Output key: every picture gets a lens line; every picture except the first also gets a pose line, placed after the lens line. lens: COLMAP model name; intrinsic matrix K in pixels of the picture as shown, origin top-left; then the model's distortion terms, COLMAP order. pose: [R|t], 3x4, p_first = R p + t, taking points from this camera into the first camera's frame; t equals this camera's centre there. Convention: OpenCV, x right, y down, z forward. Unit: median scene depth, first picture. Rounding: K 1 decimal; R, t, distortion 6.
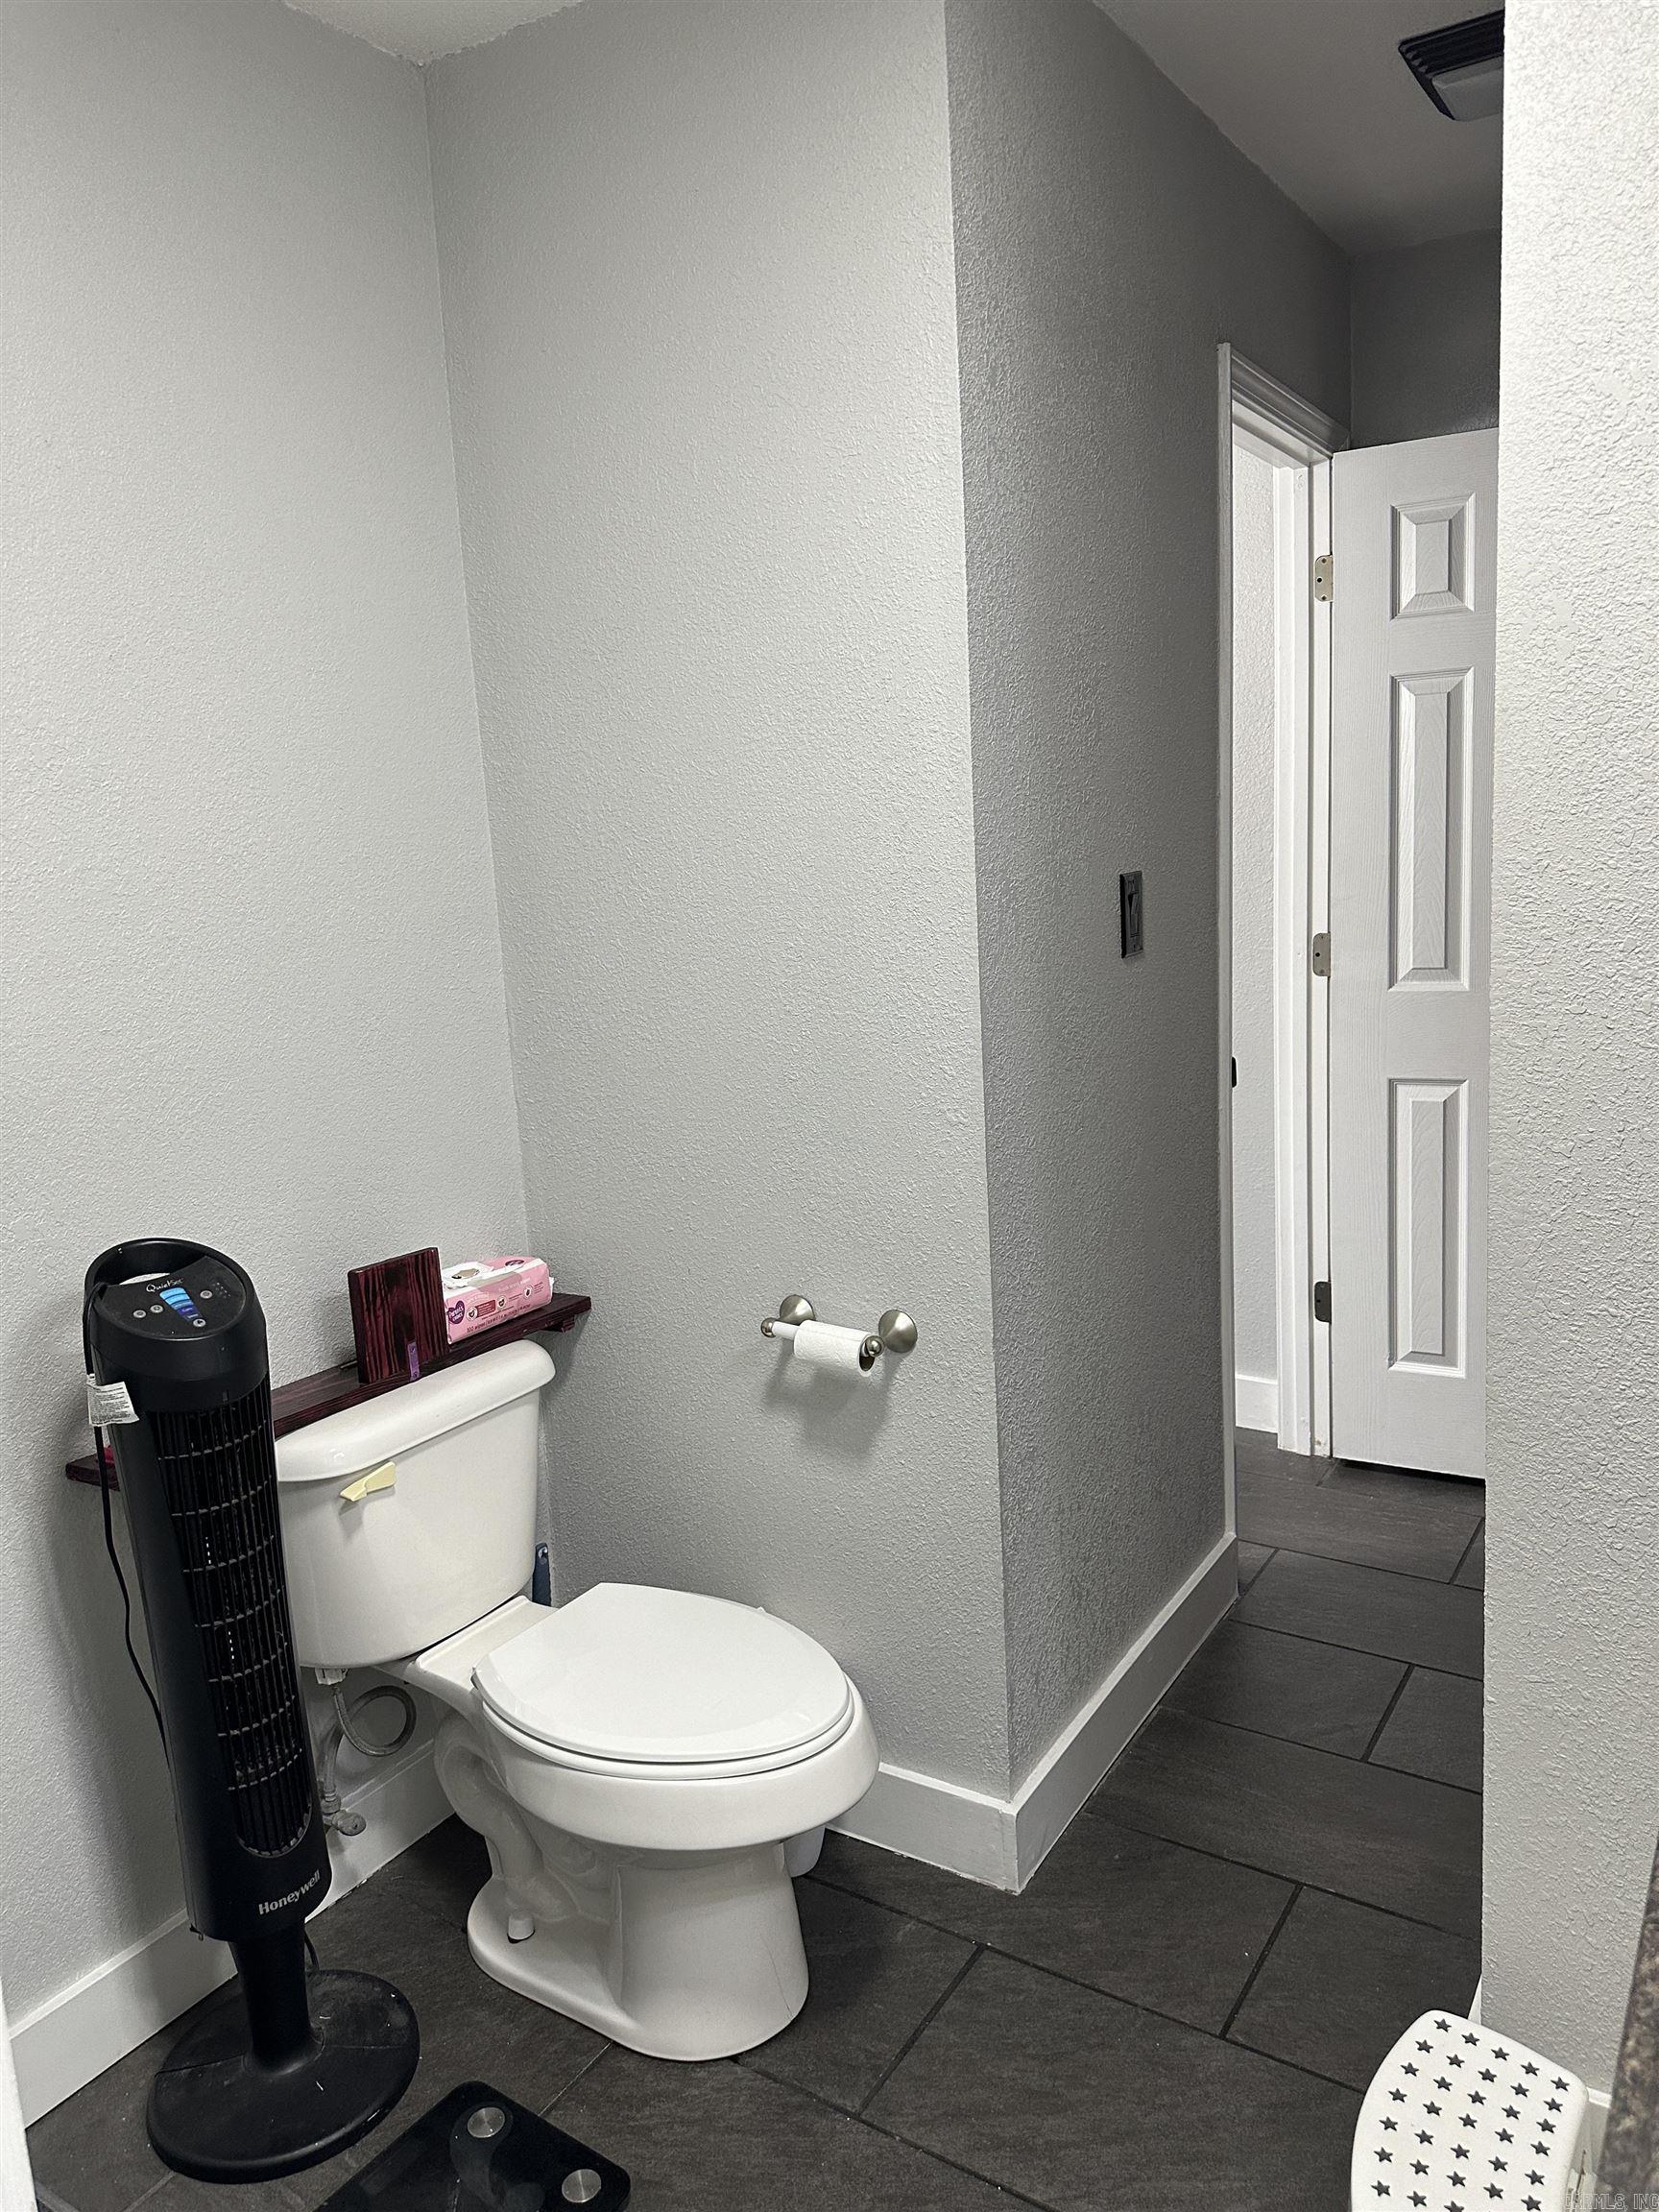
lens RADIAL K [[1563.6, 0, 836.8], [0, 1563.6, 1089.6], [0, 0, 1]] dist [0.028618, -0.028278]
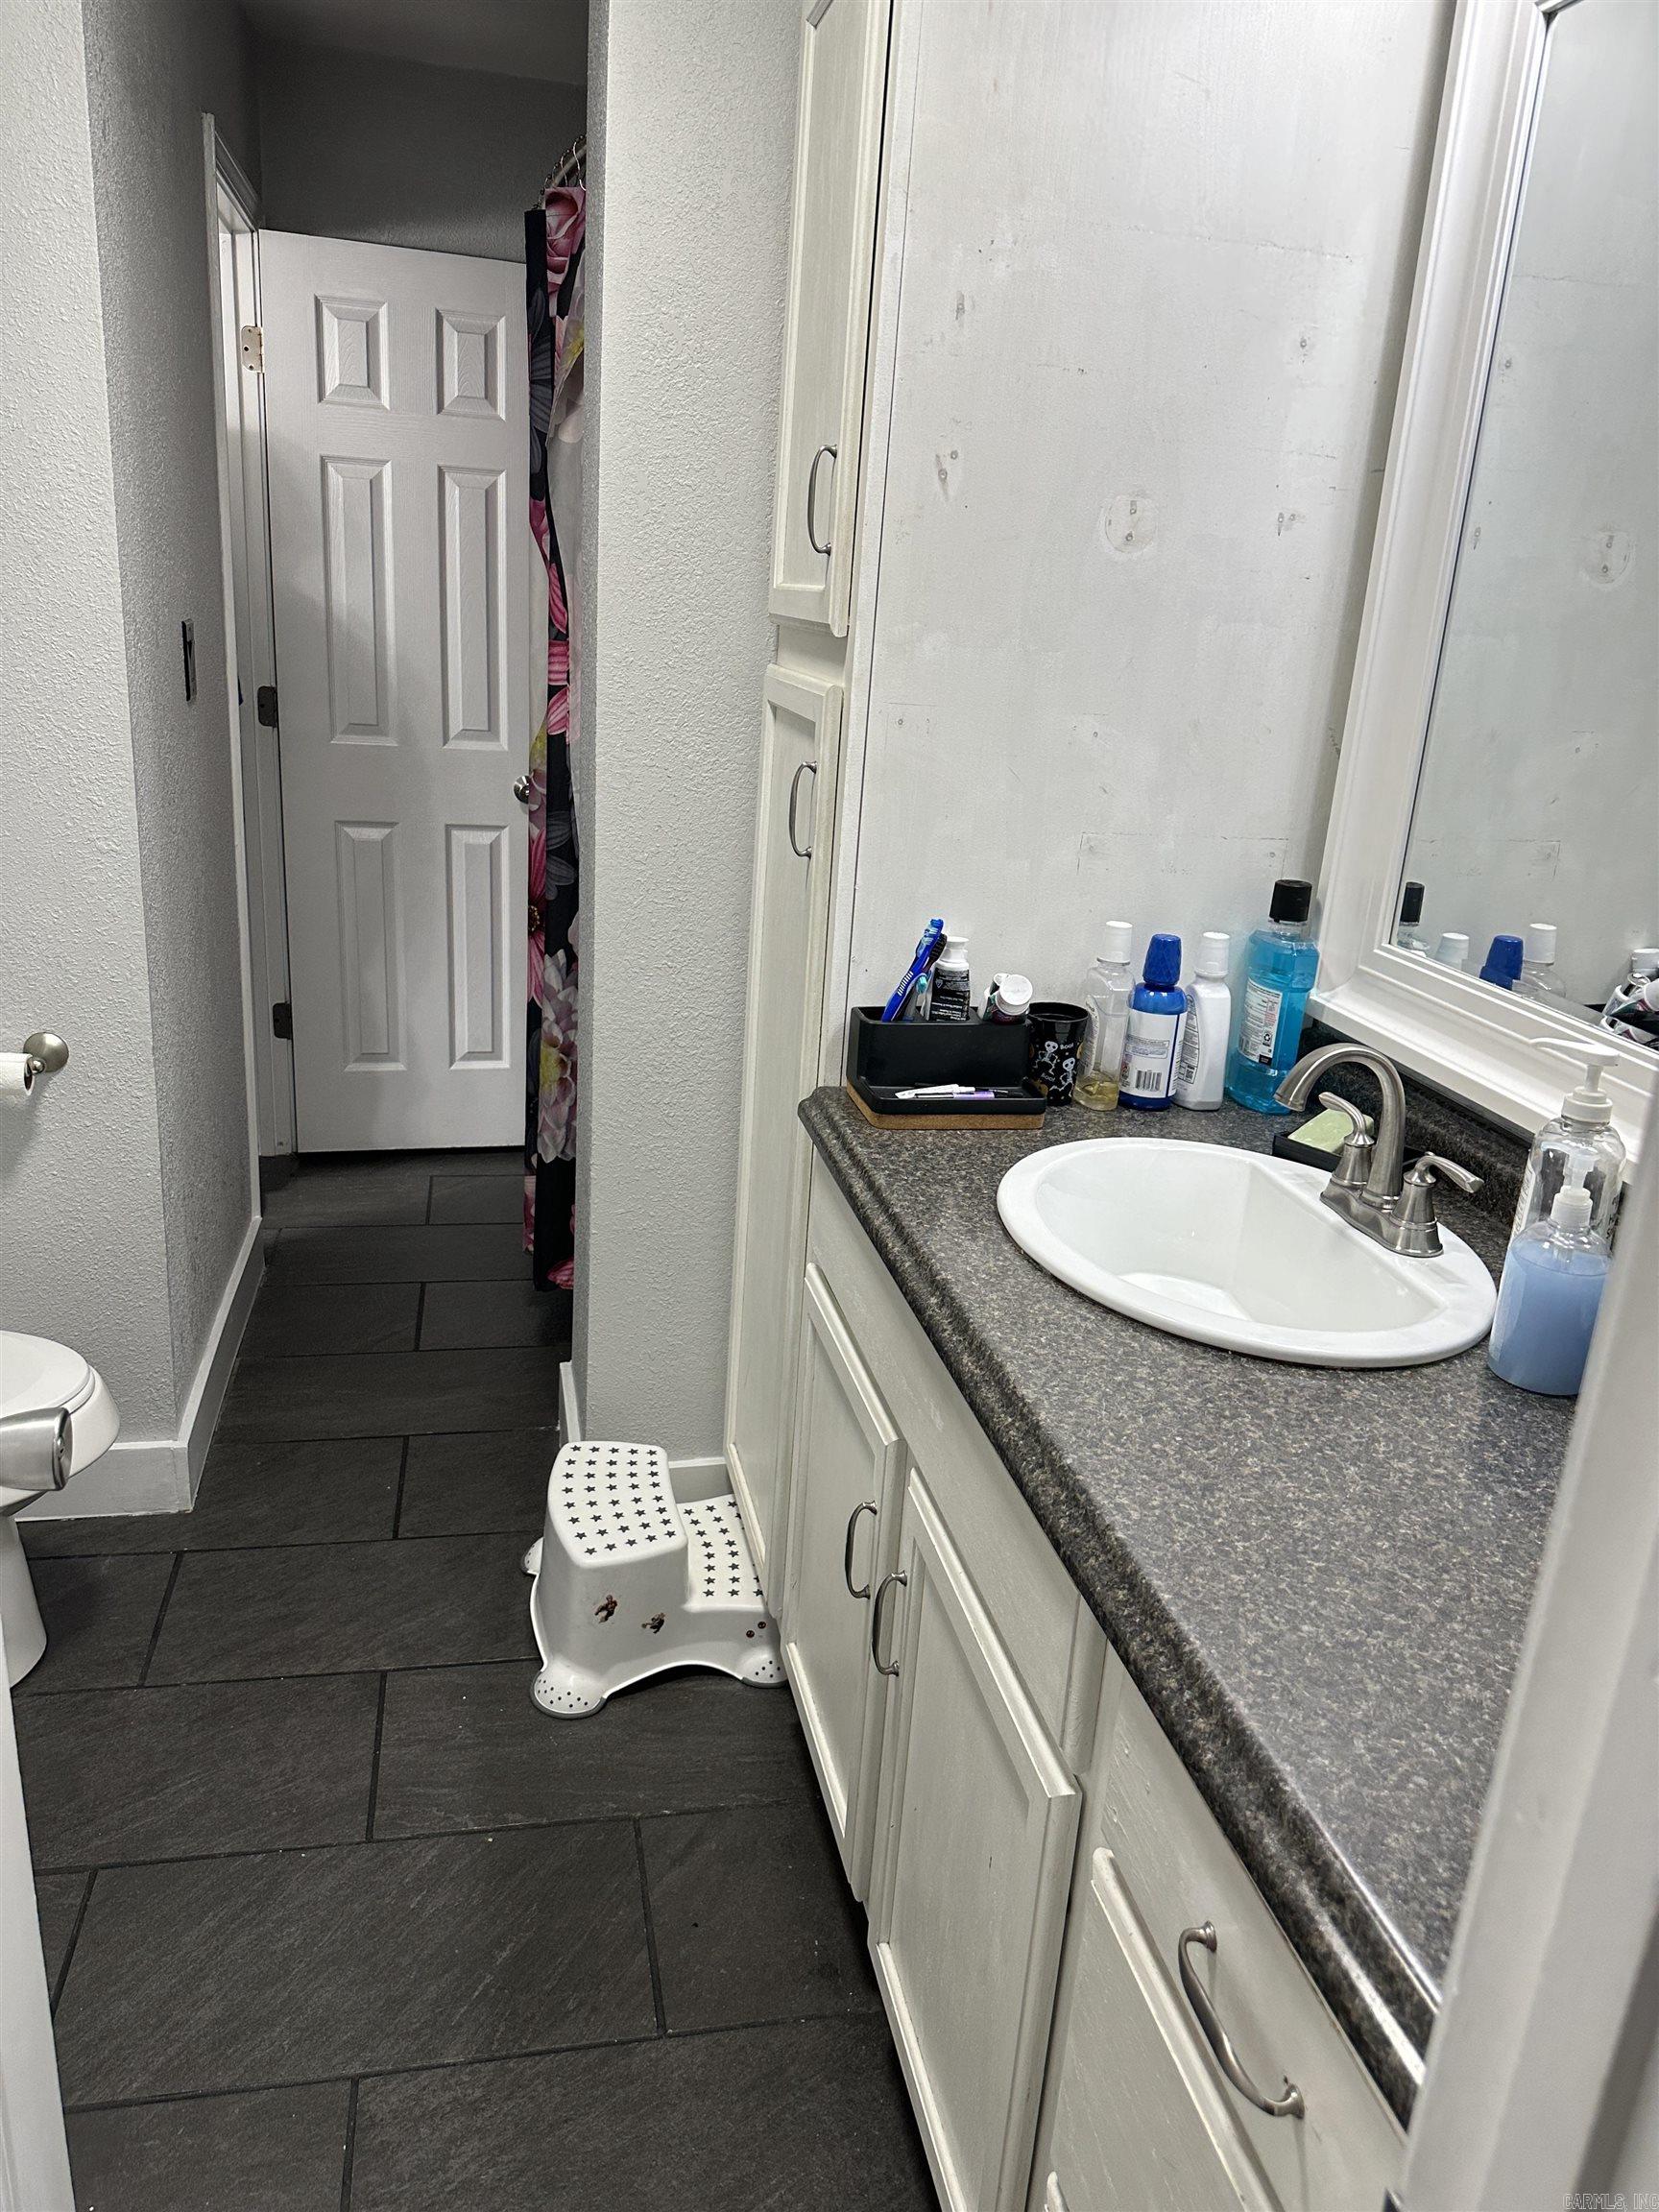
lens RADIAL K [[1563.6, 0, 820.9], [0, 1563.6, 1109.0], [0, 0, 1]] dist [0.028618, -0.028278]
pose [[0.709686, -0.127249, 0.692931, -0.343418], [0.011459, 0.985508, 0.169242, 0.016679], [-0.704425, -0.112168, 0.700859, -0.139338]]
